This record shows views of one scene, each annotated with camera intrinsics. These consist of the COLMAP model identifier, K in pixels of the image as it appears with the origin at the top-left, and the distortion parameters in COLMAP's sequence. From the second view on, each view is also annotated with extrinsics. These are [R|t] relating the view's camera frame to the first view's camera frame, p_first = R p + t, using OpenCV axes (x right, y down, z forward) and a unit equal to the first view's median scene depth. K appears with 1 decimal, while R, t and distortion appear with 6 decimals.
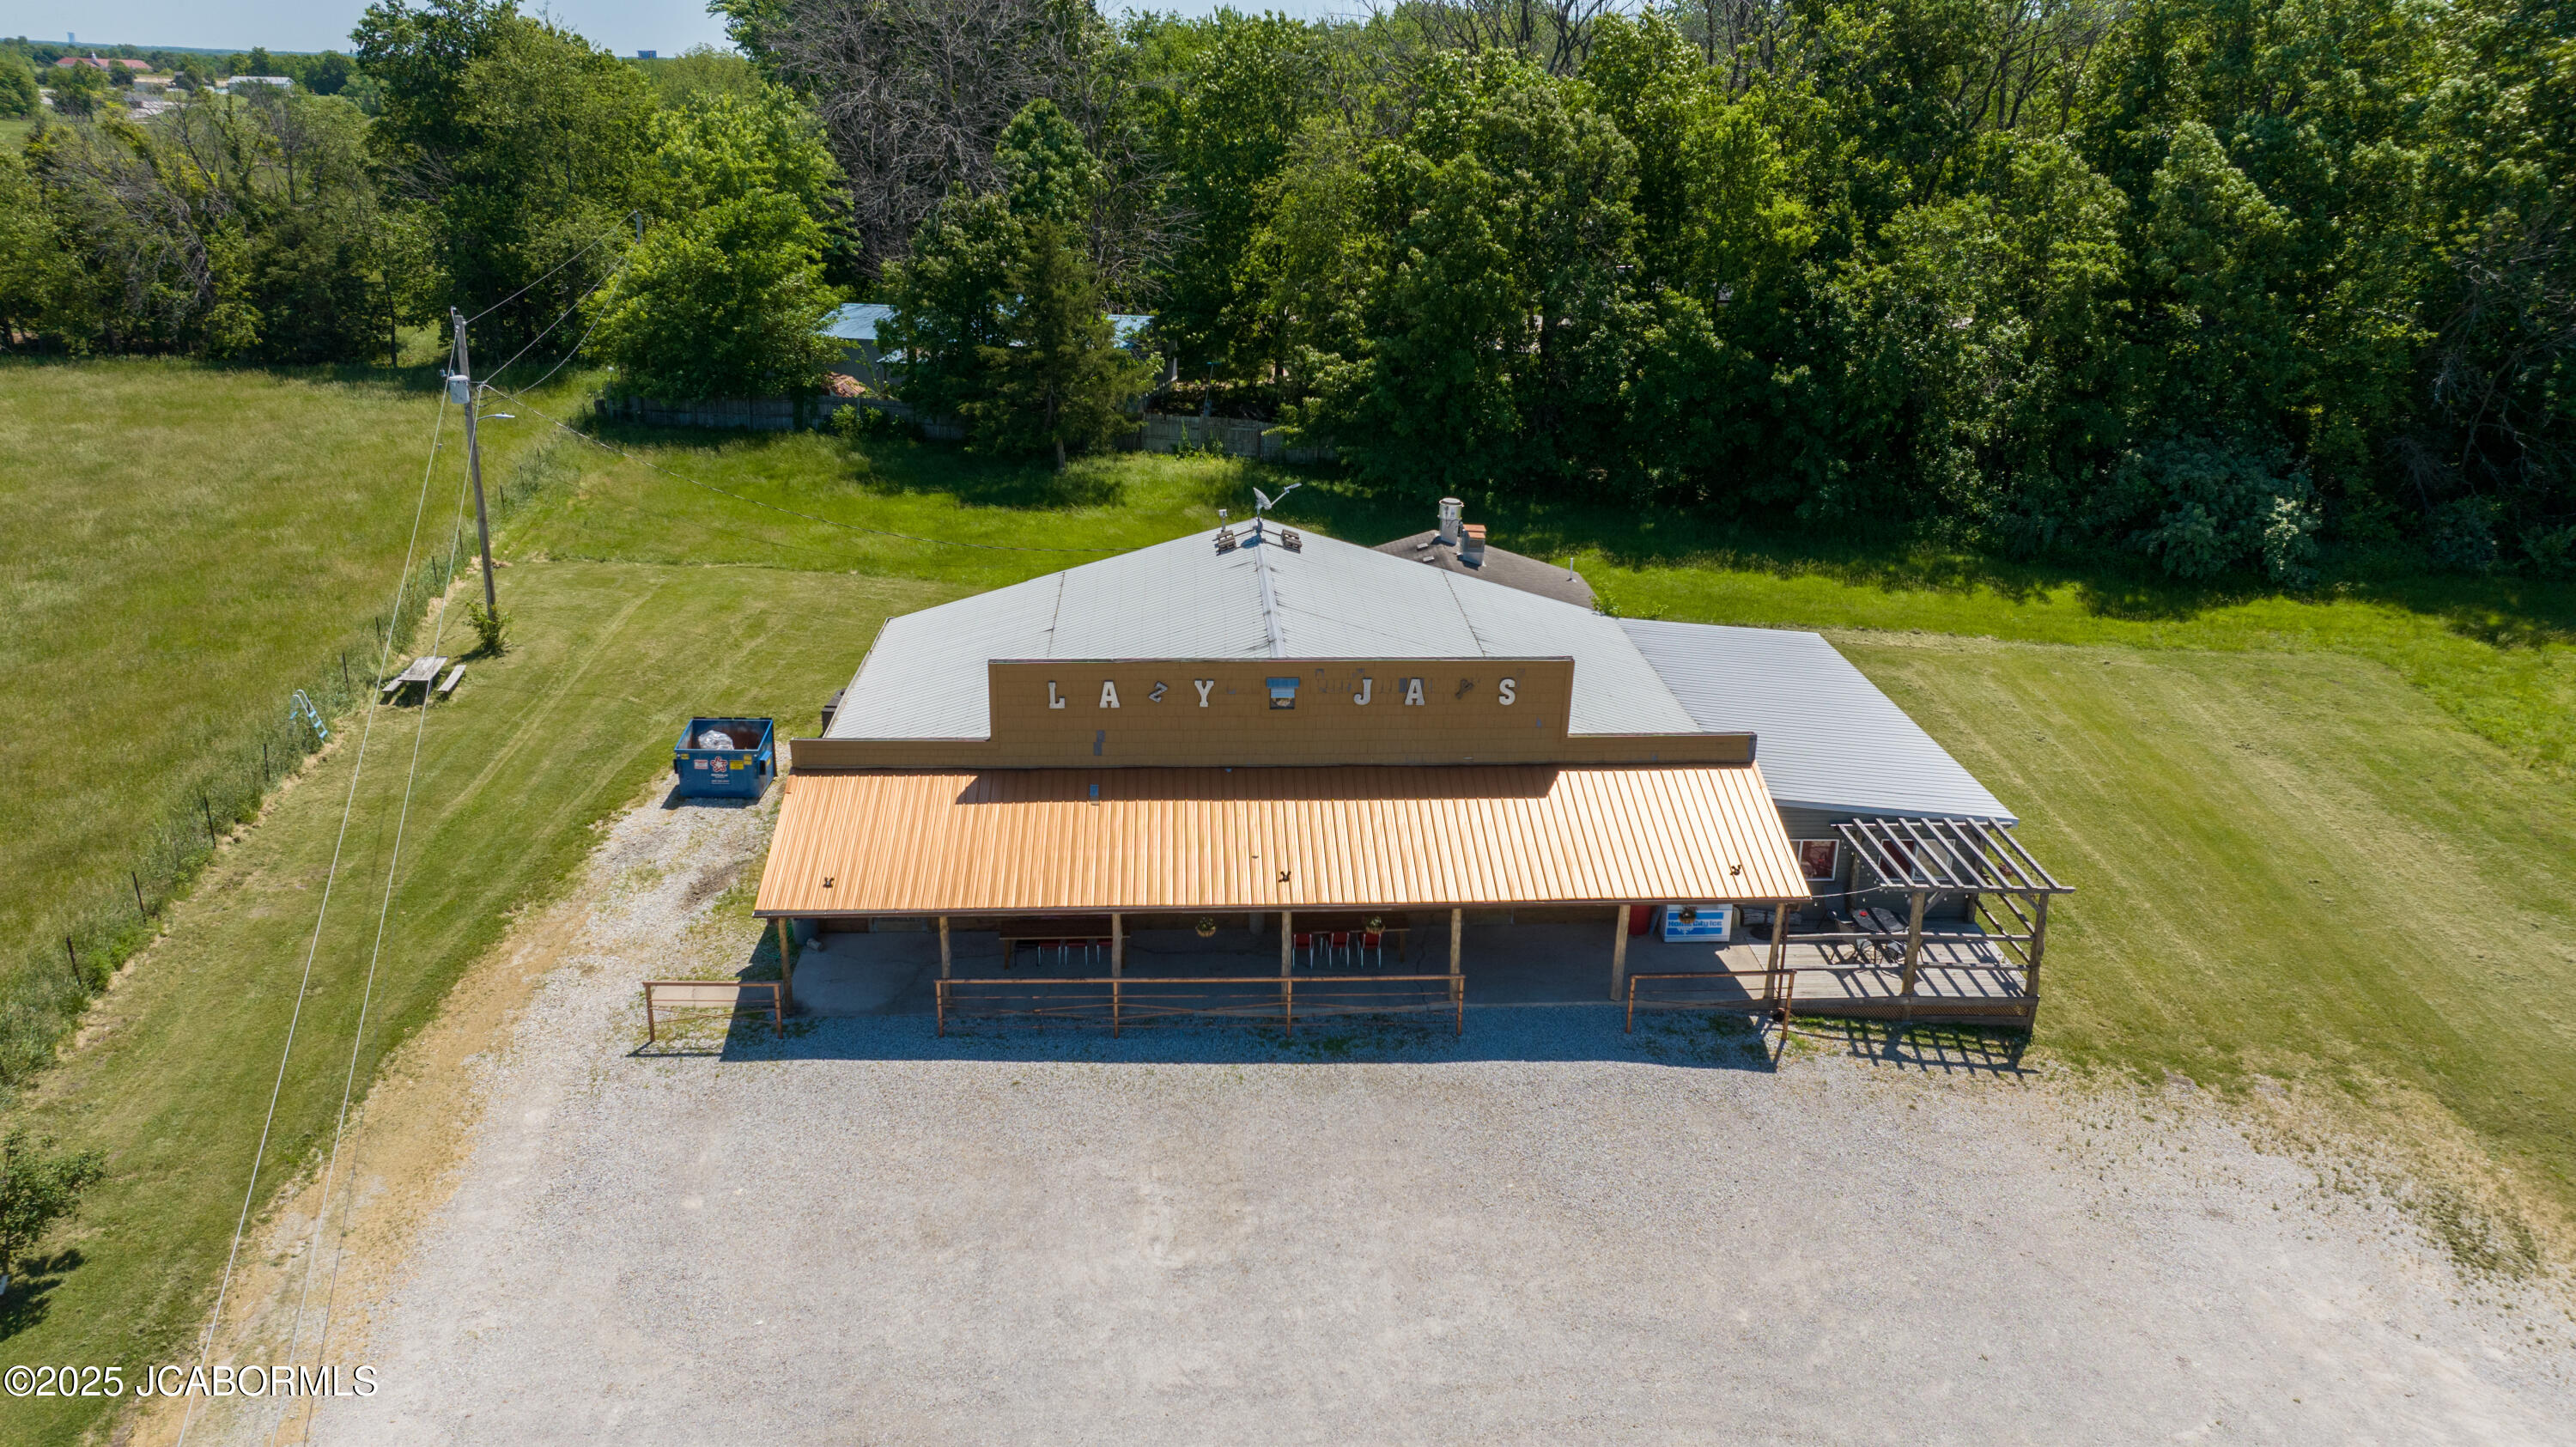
lens RADIAL K [[1823.9, 0, 1302.9], [0, 1823.9, 706.5], [0, 0, 1]] dist [-0.021490, -0.000099]
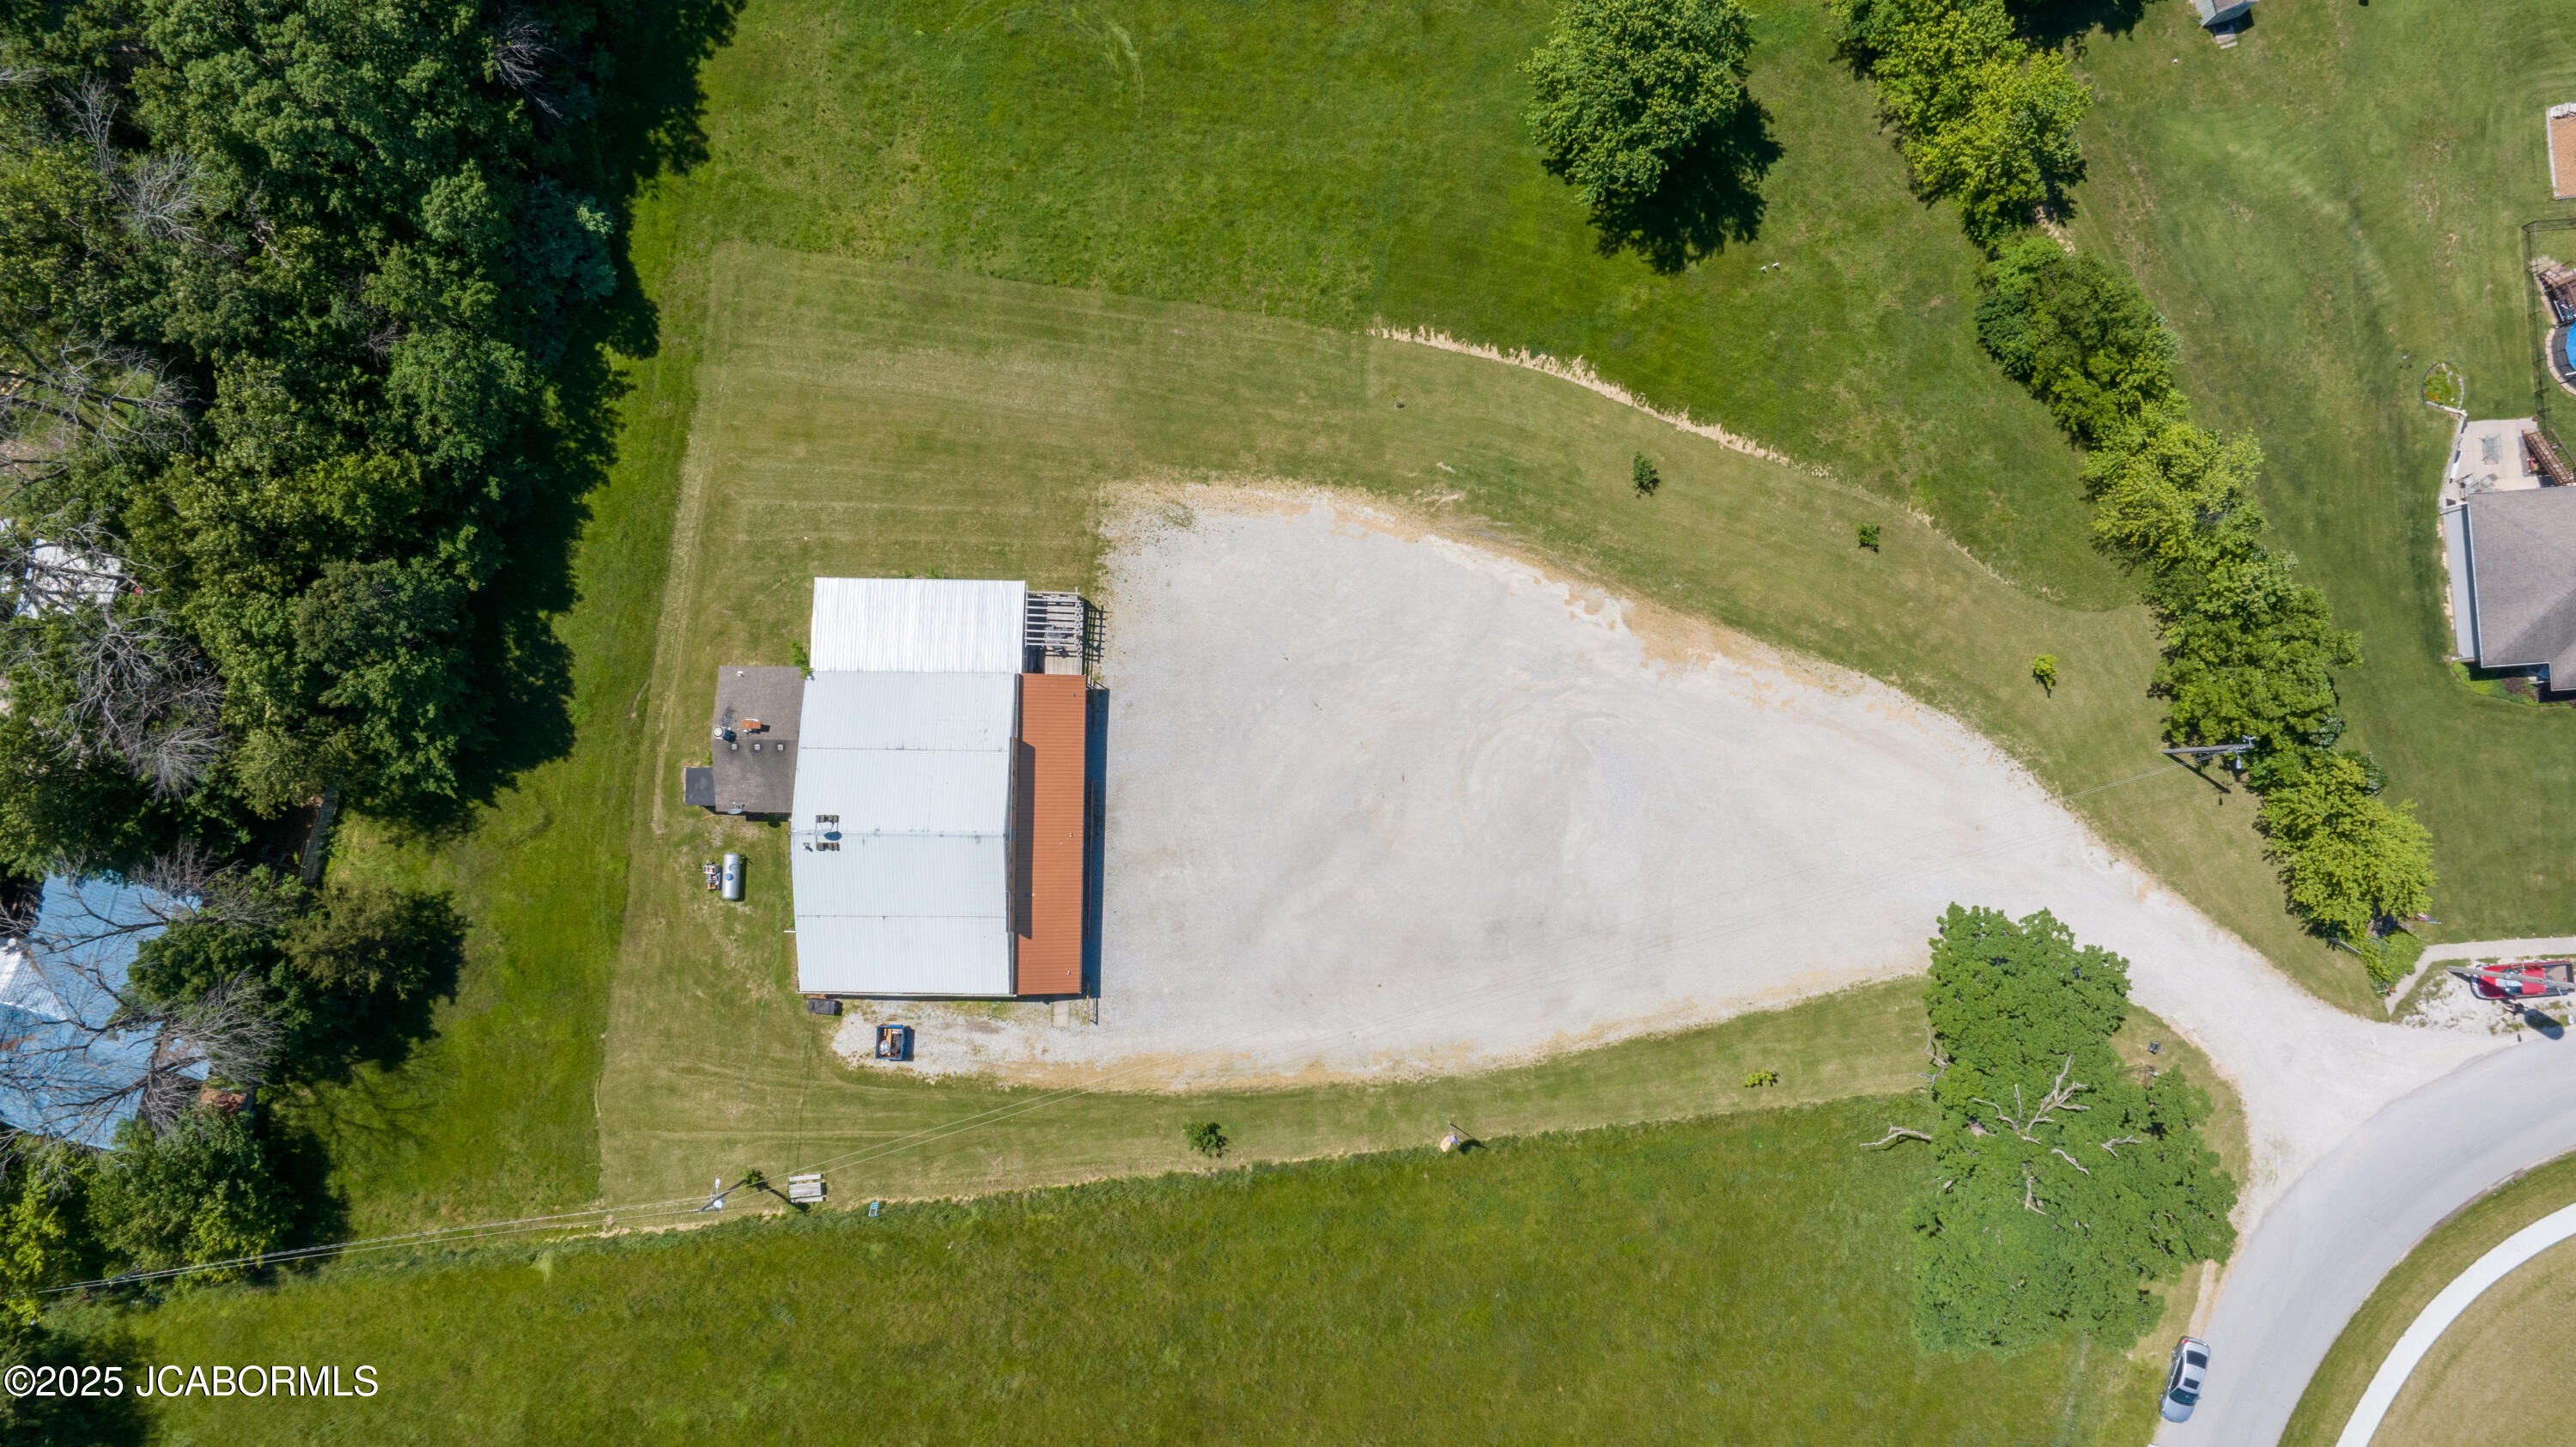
lens RADIAL K [[1823.9, 0, 1302.9], [0, 1823.9, 706.5], [0, 0, 1]] dist [-0.021490, -0.000099]
pose [[0.074525, -0.996990, 0.021356, 0.168801], [0.339429, 0.045497, 0.939531, -2.650288], [-0.937675, -0.062770, 0.341798, -0.463227]]
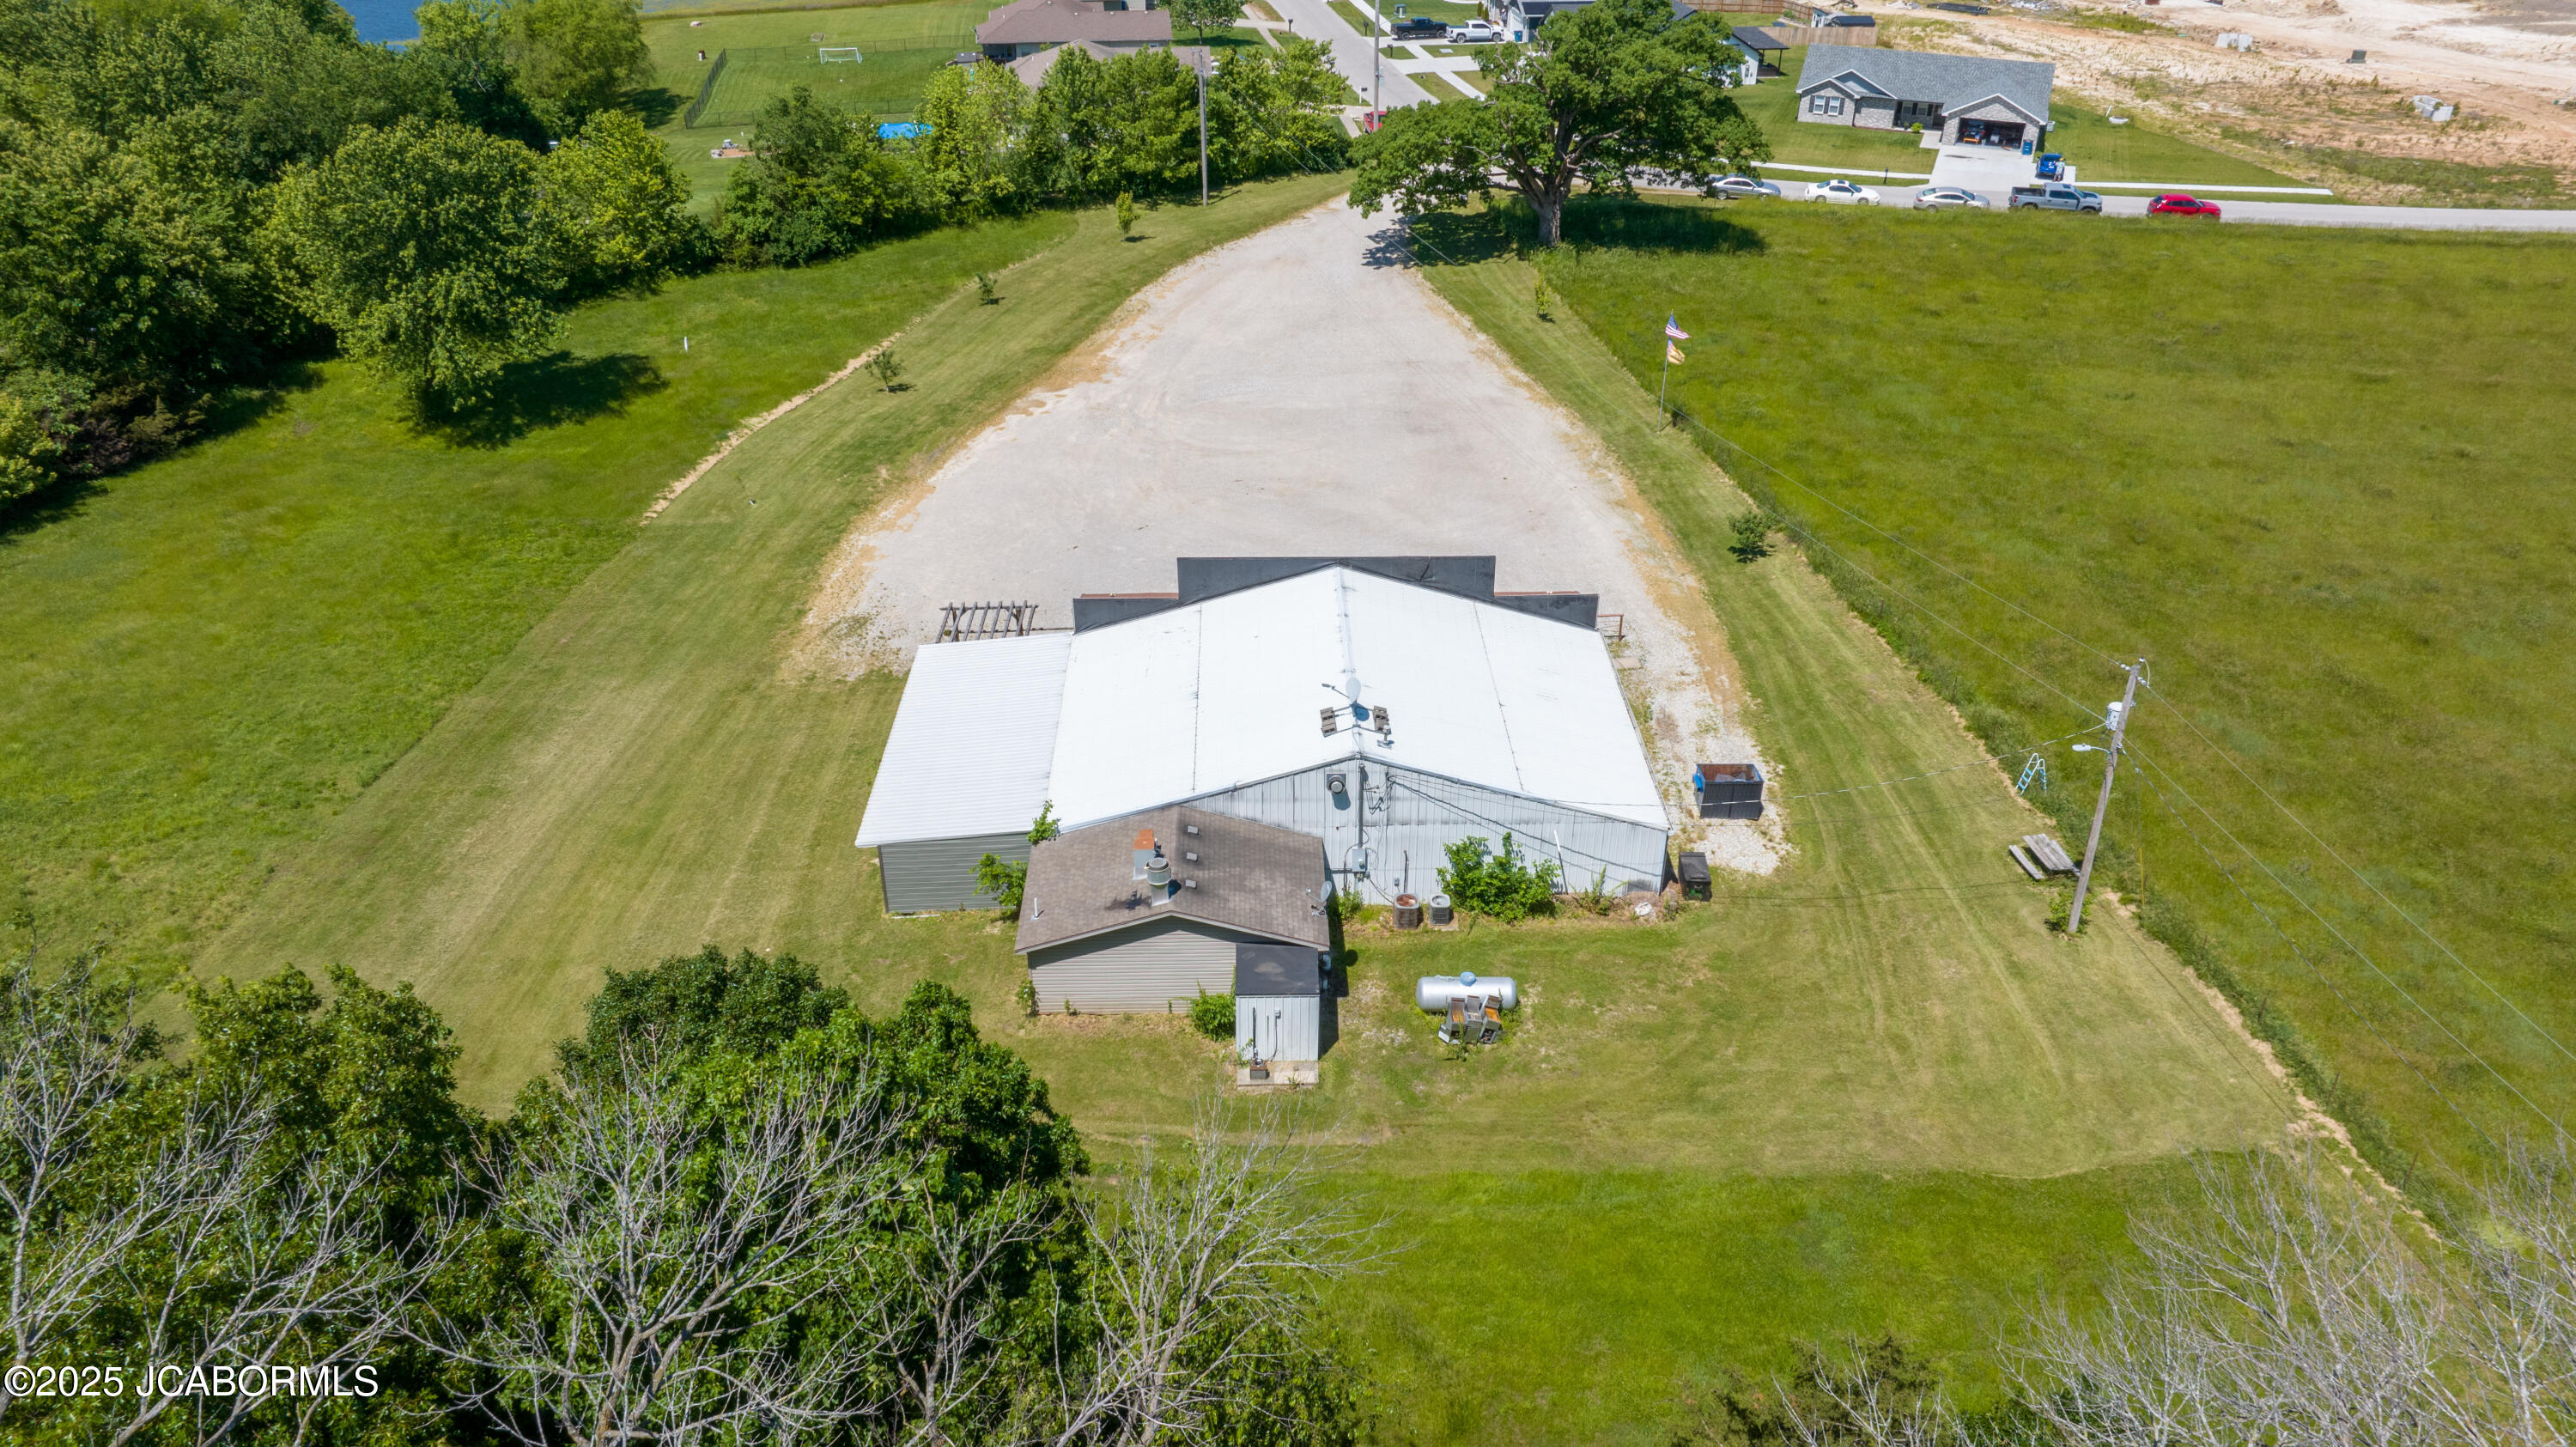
lens RADIAL K [[1842.3, 0, 1288.0], [0, 1842.3, 723.5], [0, 0, 1]] dist [-0.013285, 0.026696]
pose [[-0.999027, -0.038373, 0.021748, -0.008349], [-0.007873, 0.640278, 0.768103, -1.324842], [-0.043399, 0.767184, -0.639957, 2.282201]]
